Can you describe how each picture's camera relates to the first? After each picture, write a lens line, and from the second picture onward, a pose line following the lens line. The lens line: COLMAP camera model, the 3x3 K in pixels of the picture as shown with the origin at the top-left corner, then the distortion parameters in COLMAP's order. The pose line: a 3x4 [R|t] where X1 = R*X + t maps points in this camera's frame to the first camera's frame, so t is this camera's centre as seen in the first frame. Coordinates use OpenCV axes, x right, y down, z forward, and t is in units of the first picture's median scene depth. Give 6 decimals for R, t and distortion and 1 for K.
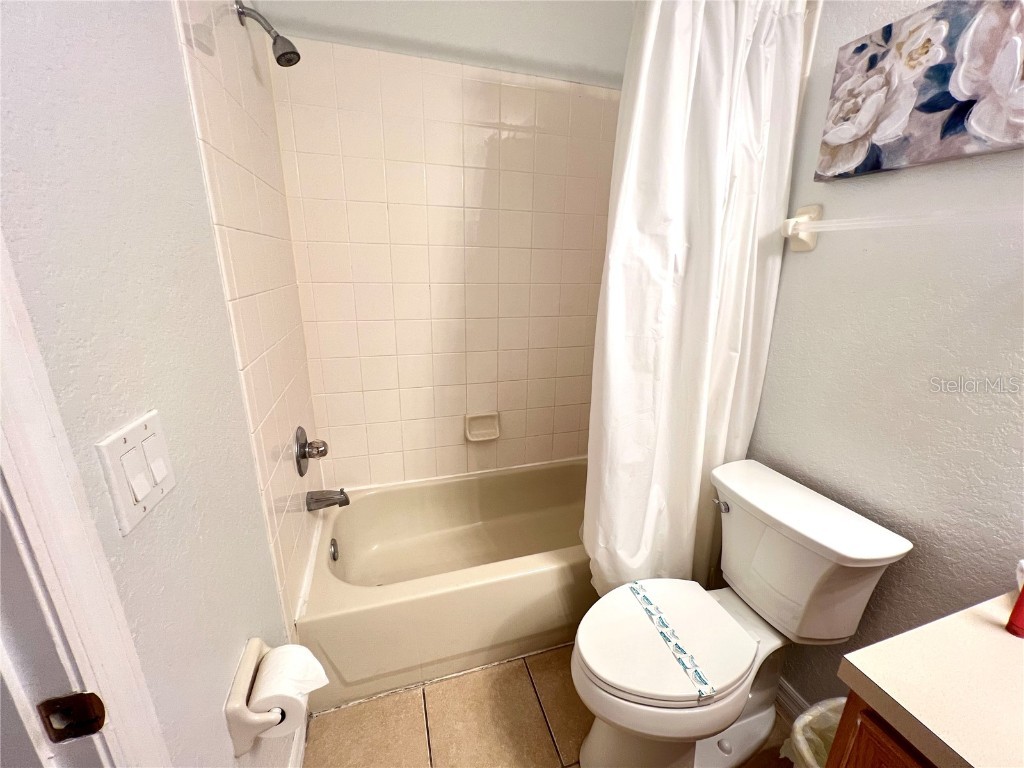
lens RADIAL K [[411.0, 0, 516.1], [0, 411.0, 382.5], [0, 0, 1]] dist [-0.006411, 0.000033]
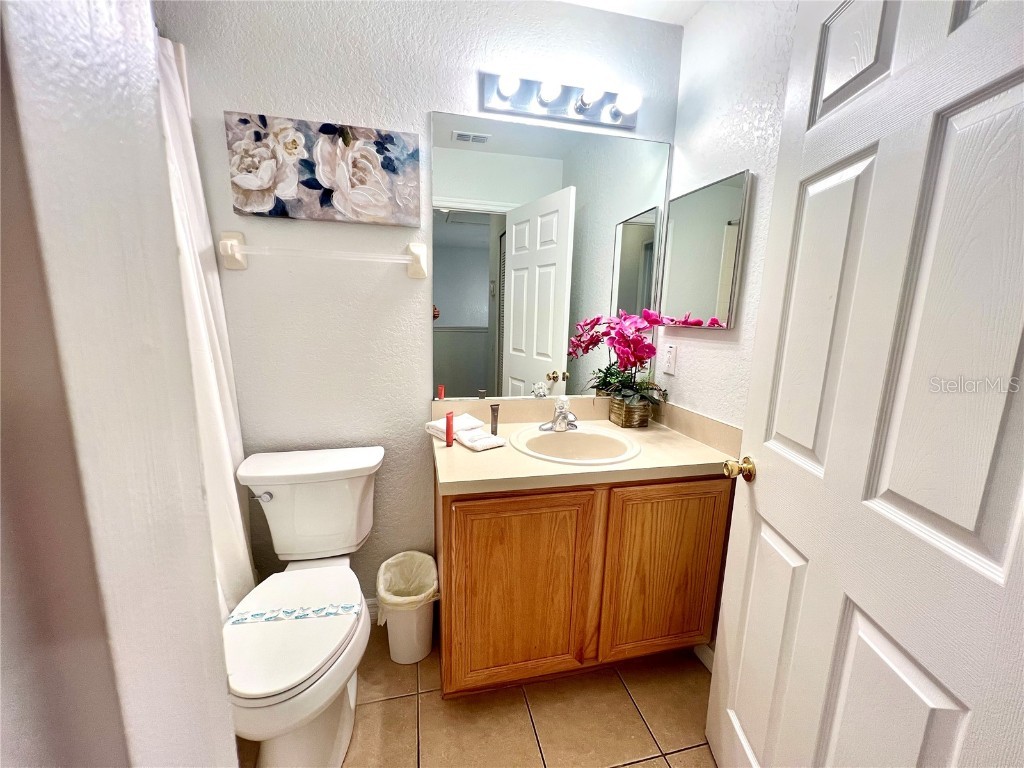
lens RADIAL K [[411.0, 0, 513.7], [0, 411.0, 381.3], [0, 0, 1]] dist [-0.006411, 0.000033]
pose [[0.059311, -0.185127, 0.980923, -0.590670], [0.257456, 0.952246, 0.164148, 0.000603], [-0.964468, 0.242809, 0.104141, 0.220412]]
